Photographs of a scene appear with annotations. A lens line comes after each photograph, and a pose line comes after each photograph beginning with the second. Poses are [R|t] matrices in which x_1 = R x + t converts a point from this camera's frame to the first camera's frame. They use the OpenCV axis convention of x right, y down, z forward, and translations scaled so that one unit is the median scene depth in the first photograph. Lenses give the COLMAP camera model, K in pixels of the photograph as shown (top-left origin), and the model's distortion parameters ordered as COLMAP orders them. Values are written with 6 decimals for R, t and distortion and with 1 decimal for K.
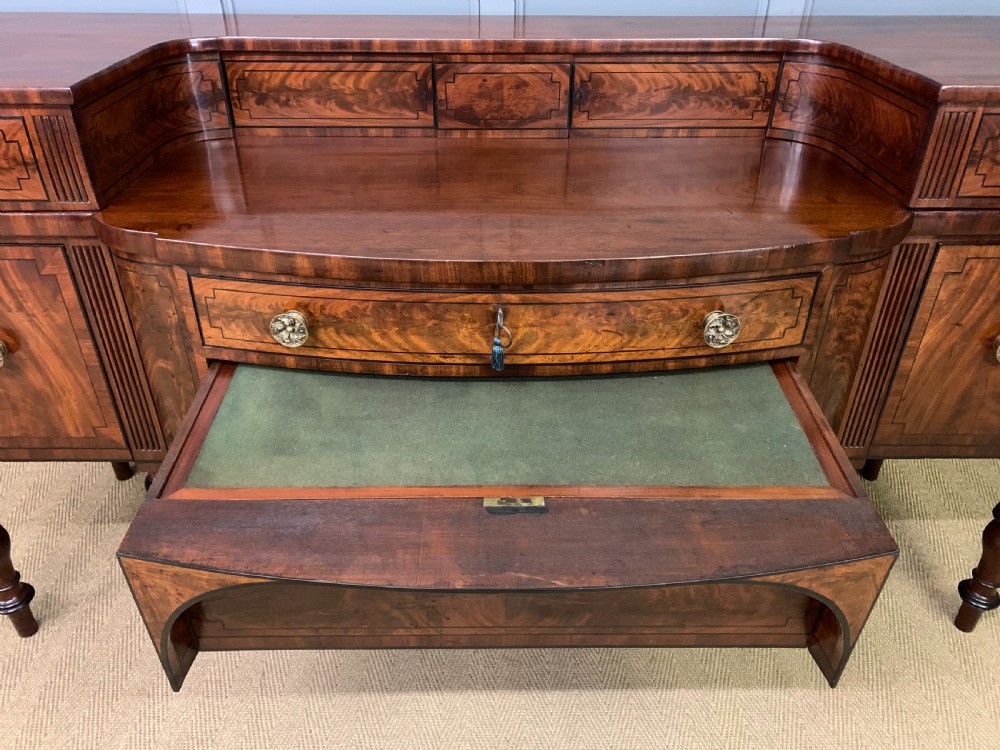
lens RADIAL K [[762.9, 0, 491.2], [0, 762.9, 372.6], [0, 0, 1]] dist [0.035735, -0.035527]
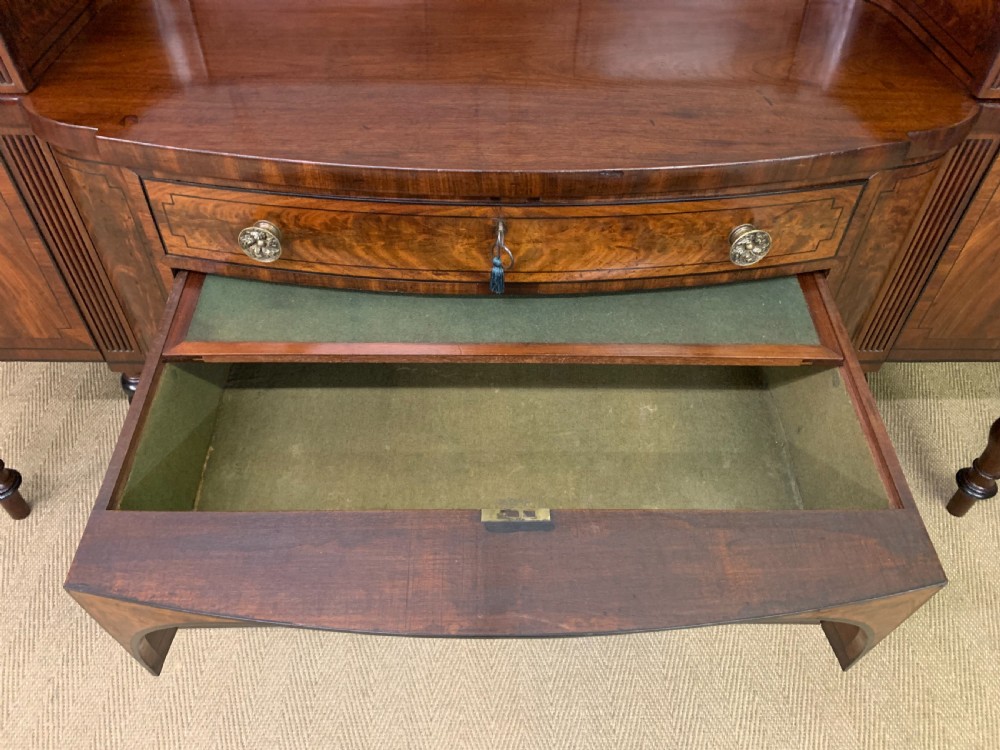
lens RADIAL K [[762.9, 0, 495.6], [0, 762.9, 368.5], [0, 0, 1]] dist [0.035735, -0.035527]
pose [[0.999917, 0.005098, 0.011814, -0.002361], [-0.007625, 0.974339, 0.224957, -0.090317], [-0.010364, -0.225028, 0.974297, 0.082924]]
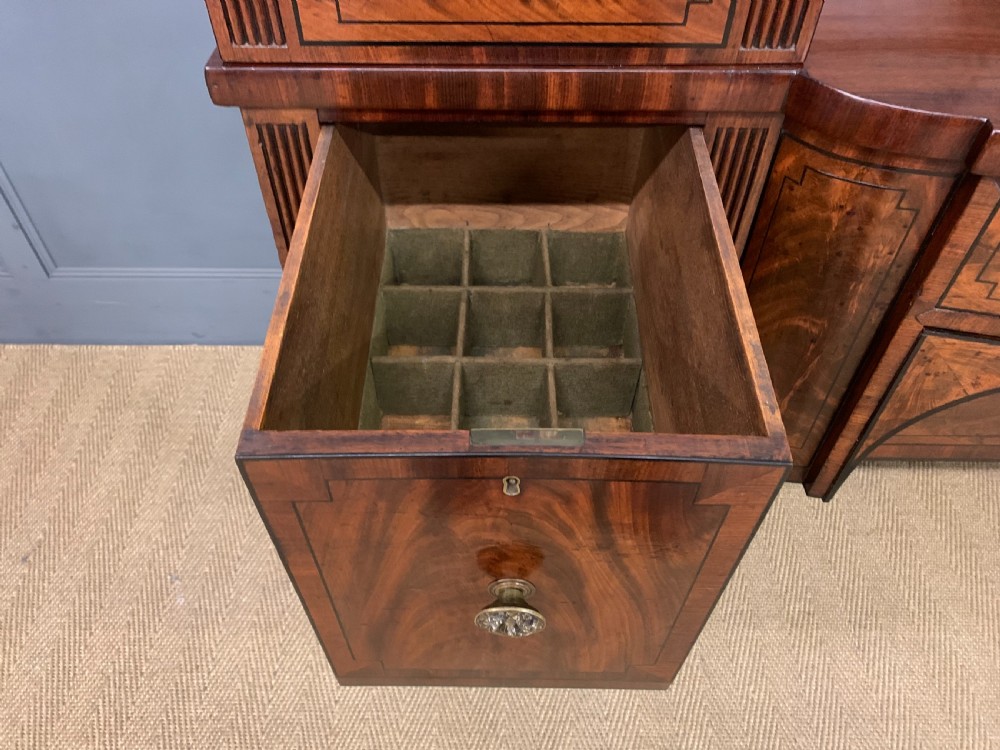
lens RADIAL K [[762.9, 0, 489.2], [0, 762.9, 382.0], [0, 0, 1]] dist [0.035735, -0.035527]
pose [[0.999807, 0.014157, -0.013605, -0.588644], [-0.010142, 0.965673, 0.259564, -0.107913], [0.016812, -0.259376, 0.965630, 0.335197]]
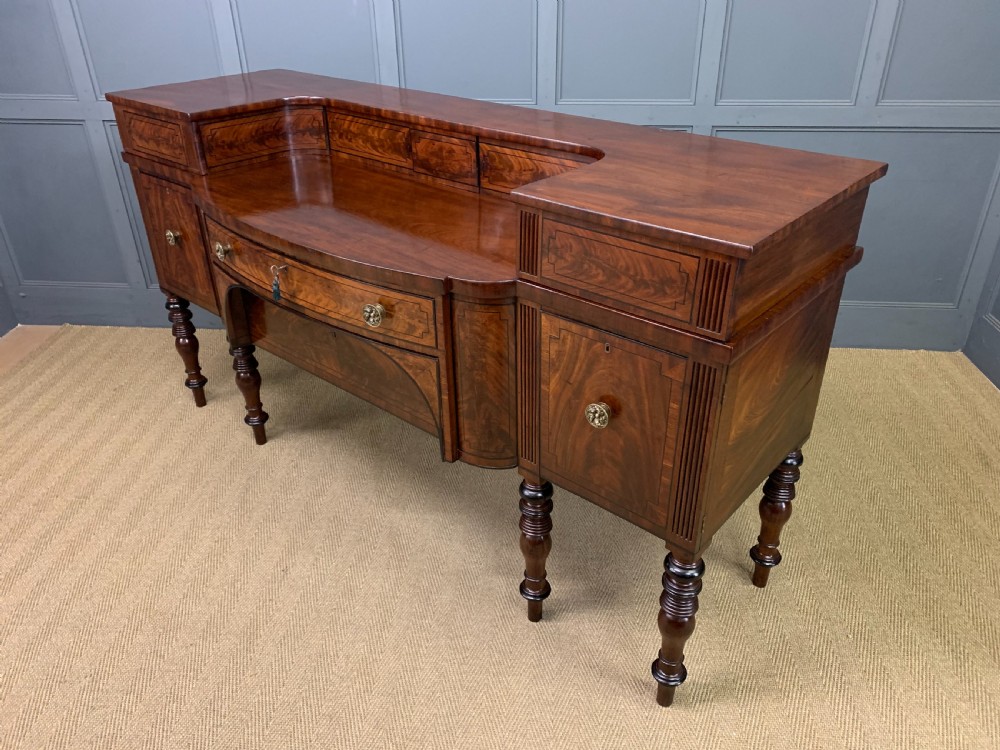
lens RADIAL K [[762.9, 0, 504.9], [0, 762.9, 385.2], [0, 0, 1]] dist [0.035735, -0.035527]
pose [[0.753829, 0.326419, -0.570257, 1.119295], [-0.347271, 0.934684, 0.075958, -0.104704], [0.557804, 0.140774, 0.817947, -0.081930]]
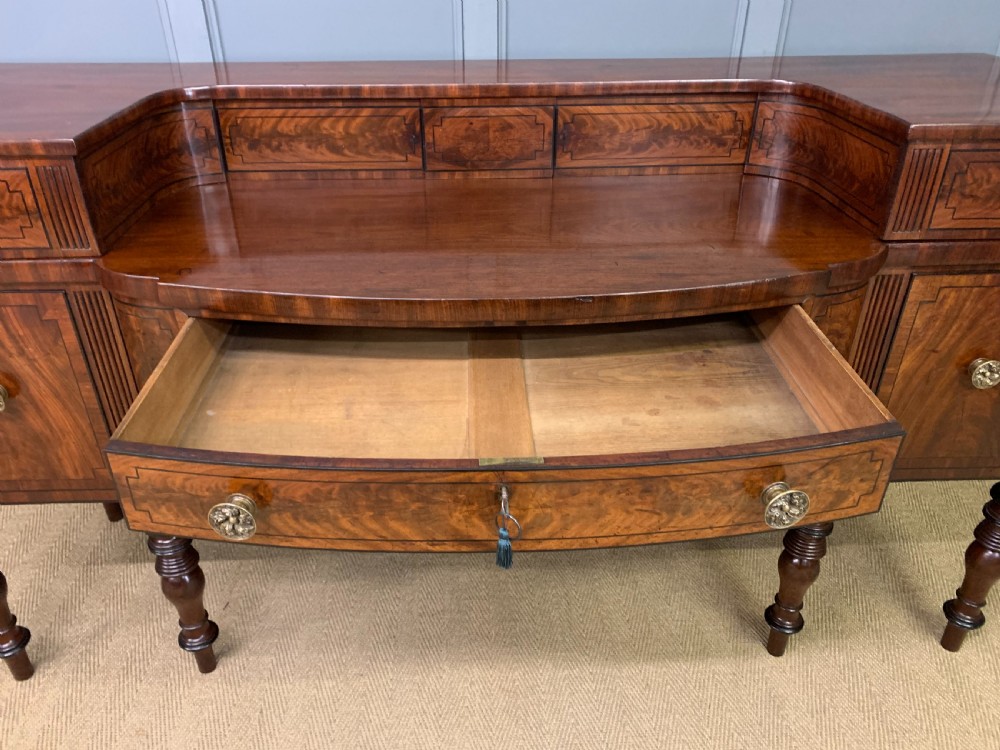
lens RADIAL K [[762.9, 0, 484.1], [0, 762.9, 387.1], [0, 0, 1]] dist [0.035735, -0.035527]
pose [[0.999669, -0.020450, 0.015625, -0.014532], [0.020824, 0.999491, -0.024160, -0.001223], [-0.015123, 0.024478, 0.999586, -0.022583]]
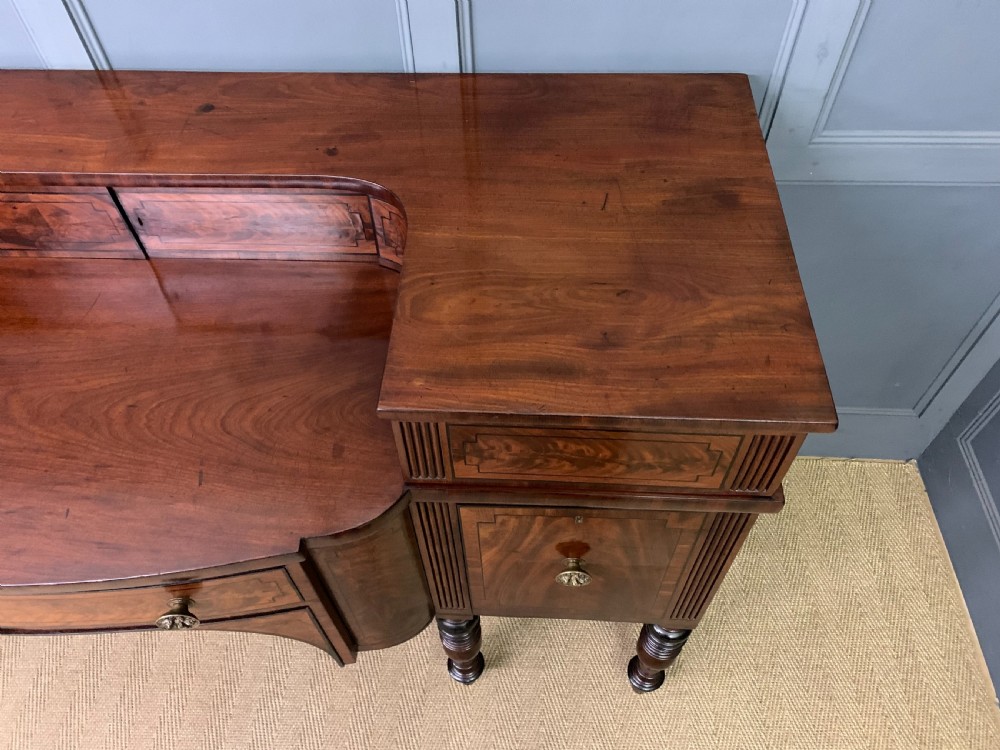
lens RADIAL K [[762.9, 0, 489.5], [0, 762.9, 377.8], [0, 0, 1]] dist [0.035735, -0.035527]
pose [[0.997708, 0.030953, -0.060167, 0.560836], [-0.007784, 0.935828, 0.352370, -0.512137], [0.067213, -0.351094, 0.933925, 0.204470]]
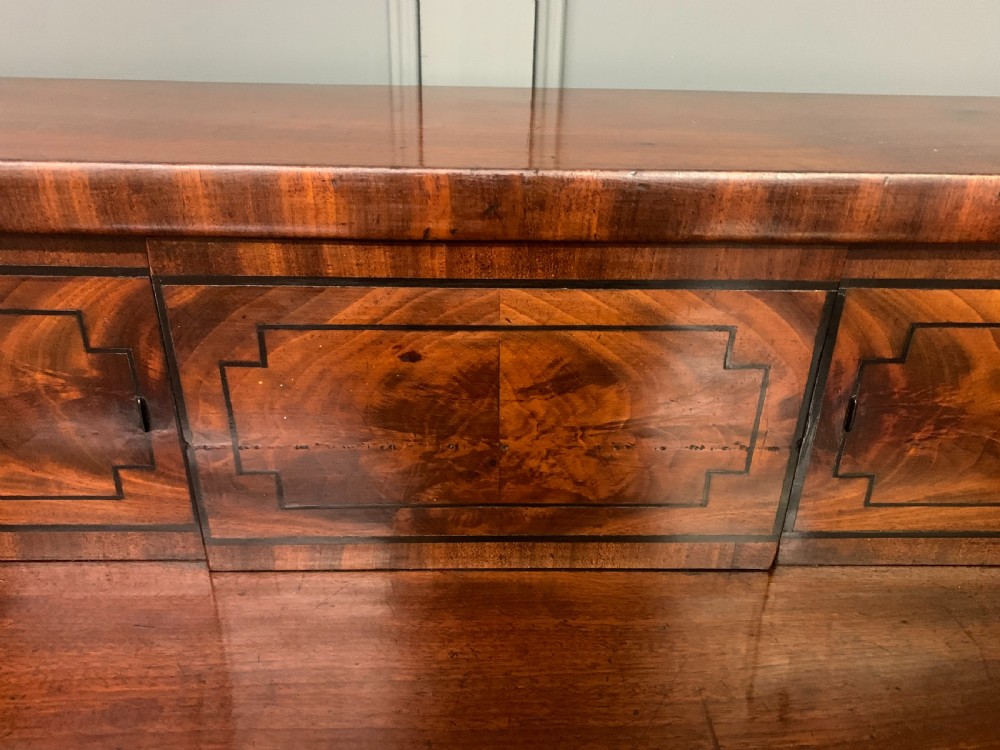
lens RADIAL K [[762.9, 0, 488.0], [0, 762.9, 382.0], [0, 0, 1]] dist [0.035735, -0.035527]
pose [[0.999837, 0.006598, 0.016804, 0.009343], [-0.004644, 0.993495, -0.113777, -0.355539], [-0.017445, 0.113680, 0.993364, 0.804227]]
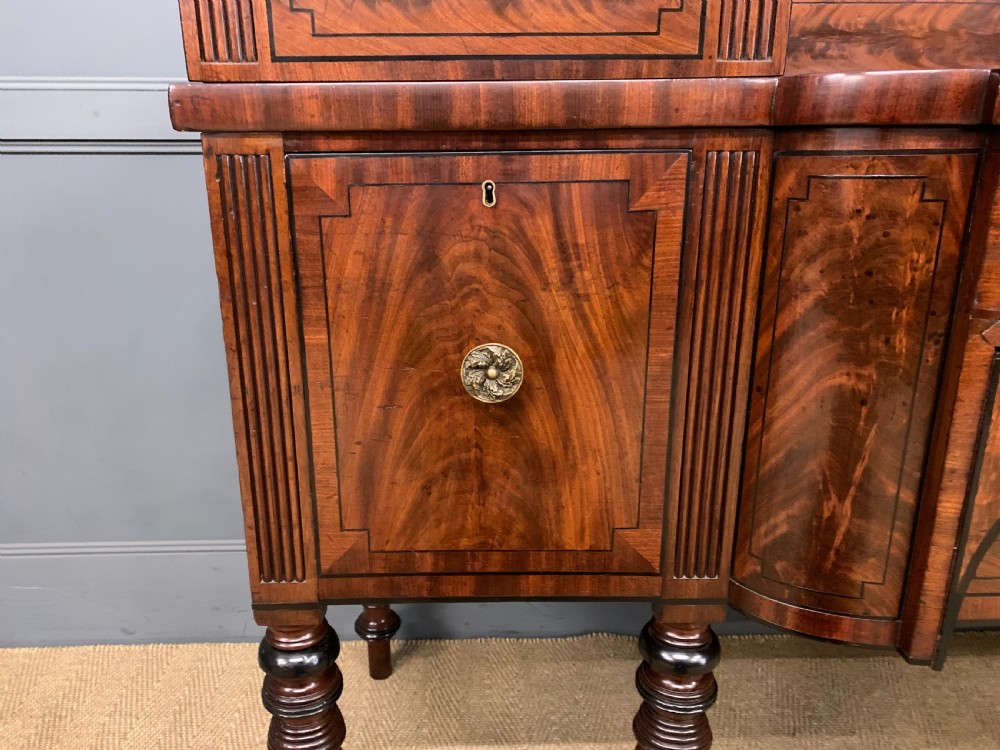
lens RADIAL K [[762.9, 0, 487.5], [0, 762.9, 384.5], [0, 0, 1]] dist [0.035735, -0.035527]
pose [[0.999940, -0.008618, 0.006762, -0.588649], [0.010126, 0.962679, -0.270457, 0.113850], [-0.004178, 0.270509, 0.962708, 0.441560]]
